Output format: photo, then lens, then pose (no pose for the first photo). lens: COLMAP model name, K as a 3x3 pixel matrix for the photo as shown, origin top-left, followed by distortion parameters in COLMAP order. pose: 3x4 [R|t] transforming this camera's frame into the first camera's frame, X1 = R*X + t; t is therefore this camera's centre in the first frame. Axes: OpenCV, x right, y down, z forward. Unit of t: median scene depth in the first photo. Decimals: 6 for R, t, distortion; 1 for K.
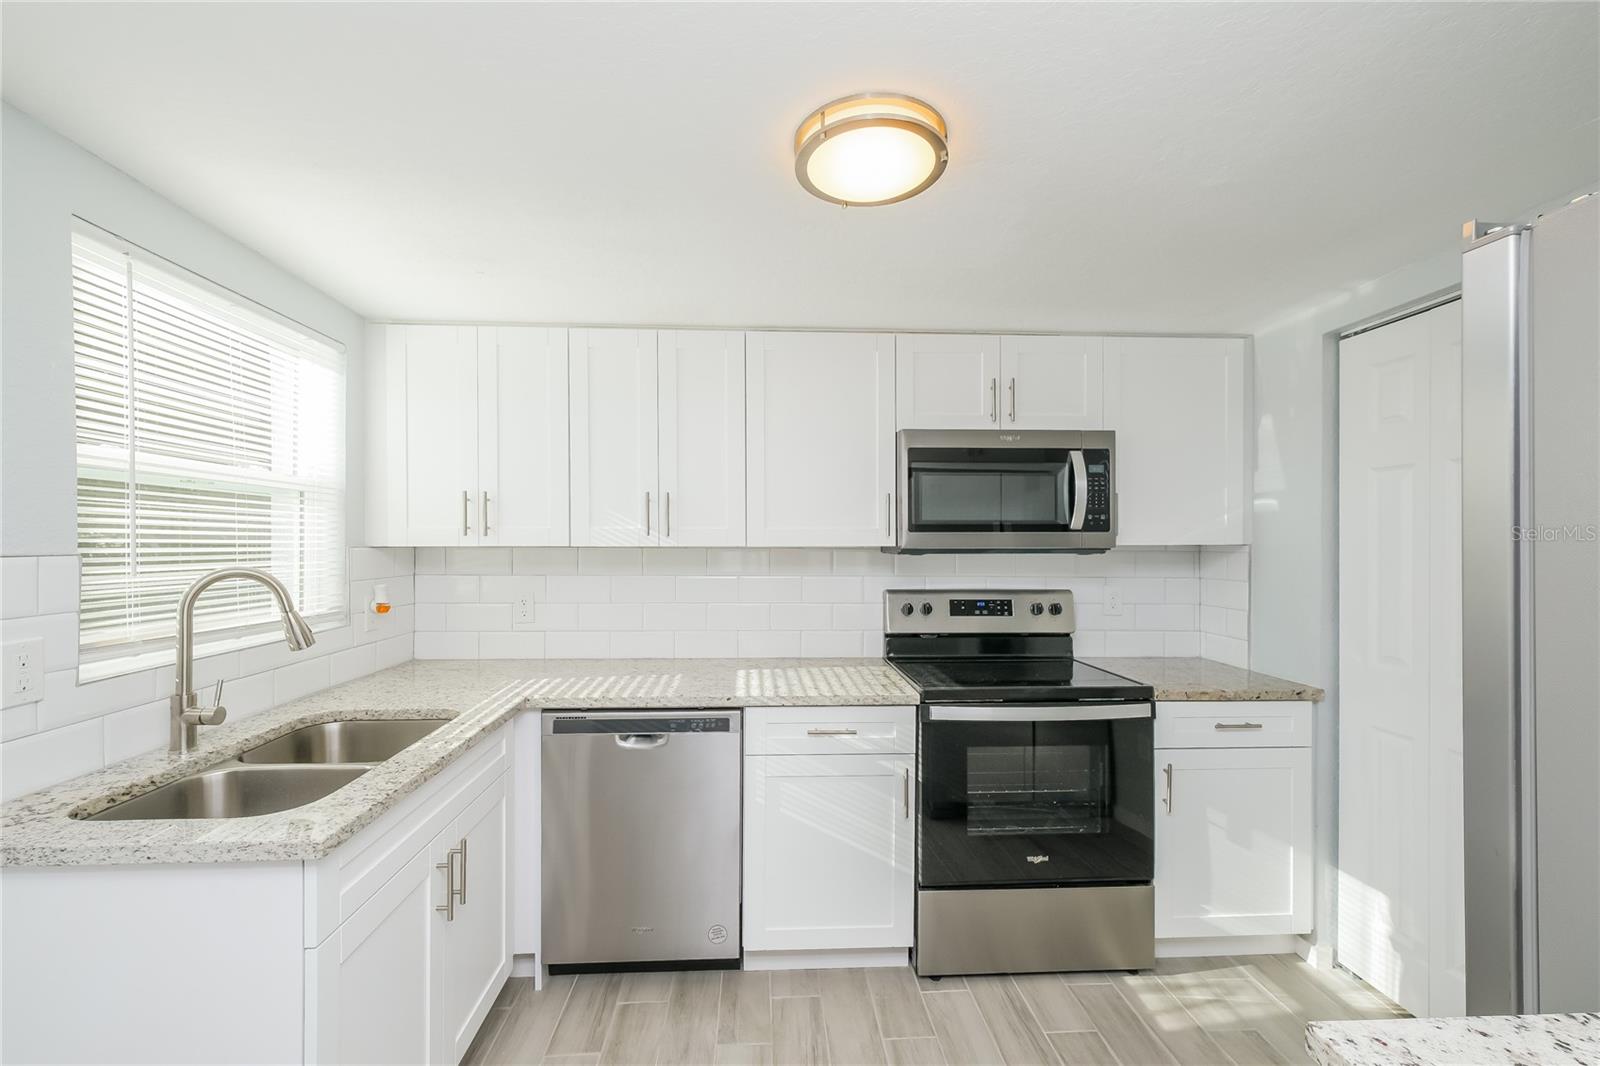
lens RADIAL K [[703.7, 0, 792.2], [0, 703.7, 531.9], [0, 0, 1]] dist [-0.003279, -0.000209]
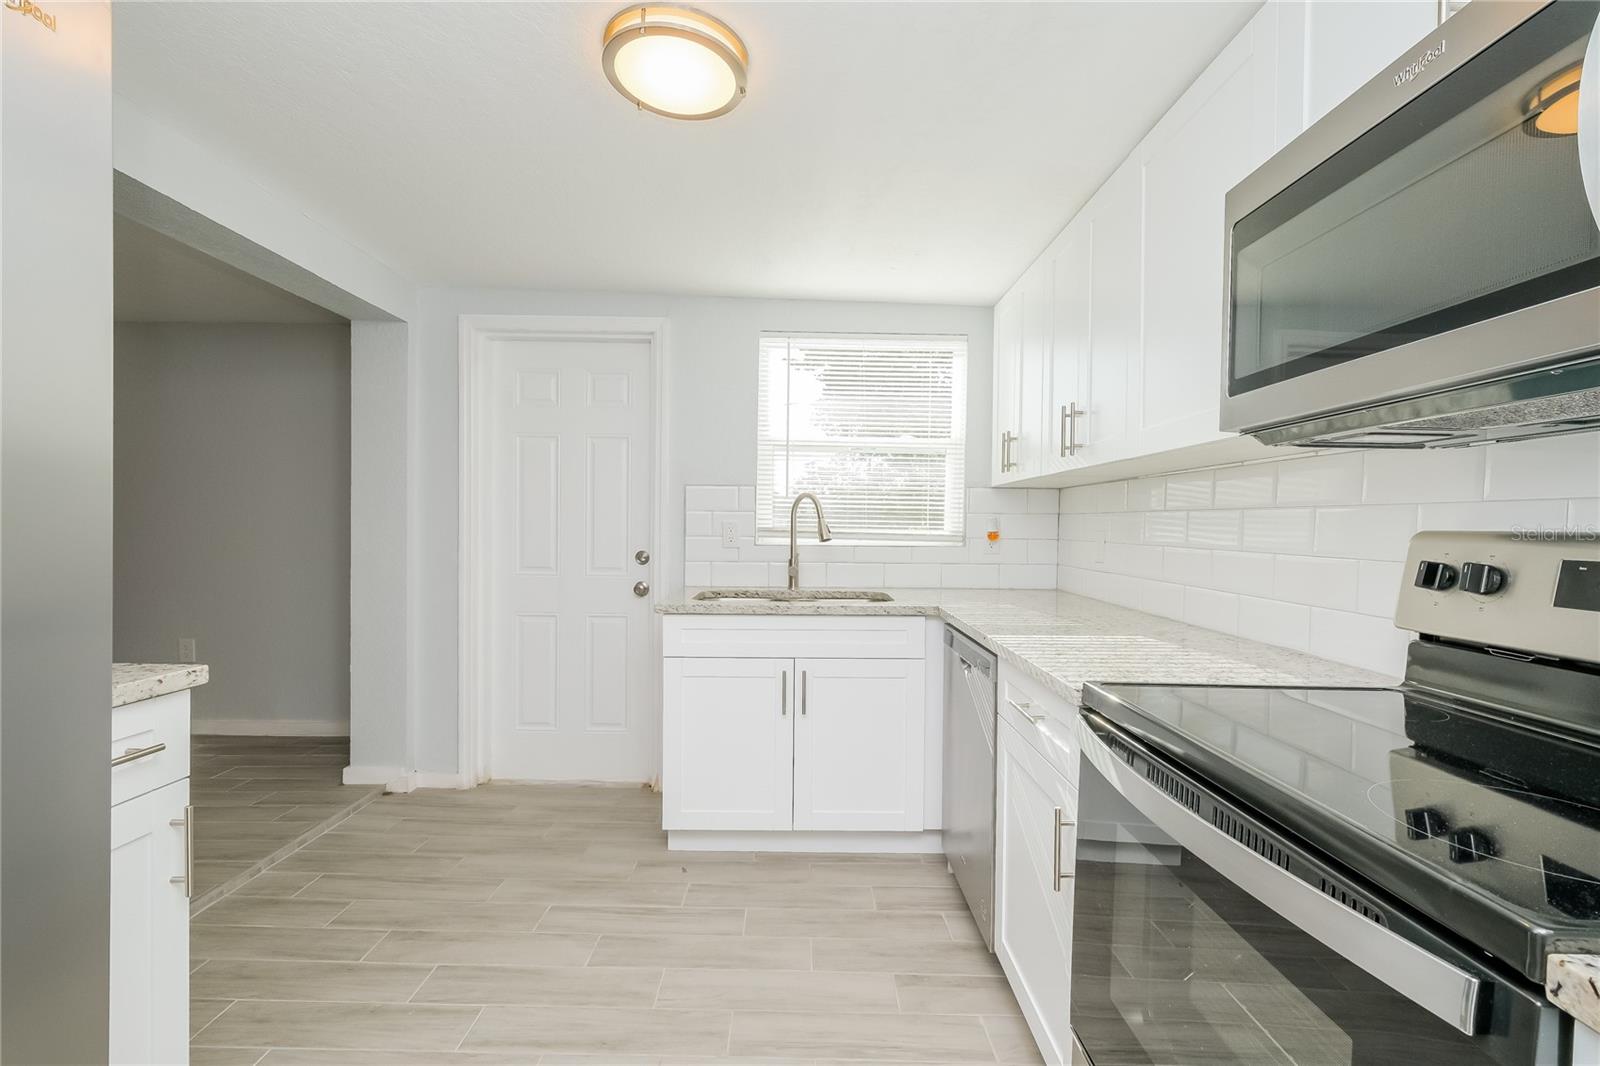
lens RADIAL K [[703.7, 0, 793.8], [0, 703.7, 540.3], [0, 0, 1]] dist [-0.003279, -0.000209]
pose [[-0.054808, 0.020825, -0.998280, 0.672573], [0.004592, 0.999777, 0.020604, 0.088135], [0.998486, -0.003454, -0.054891, 0.723545]]
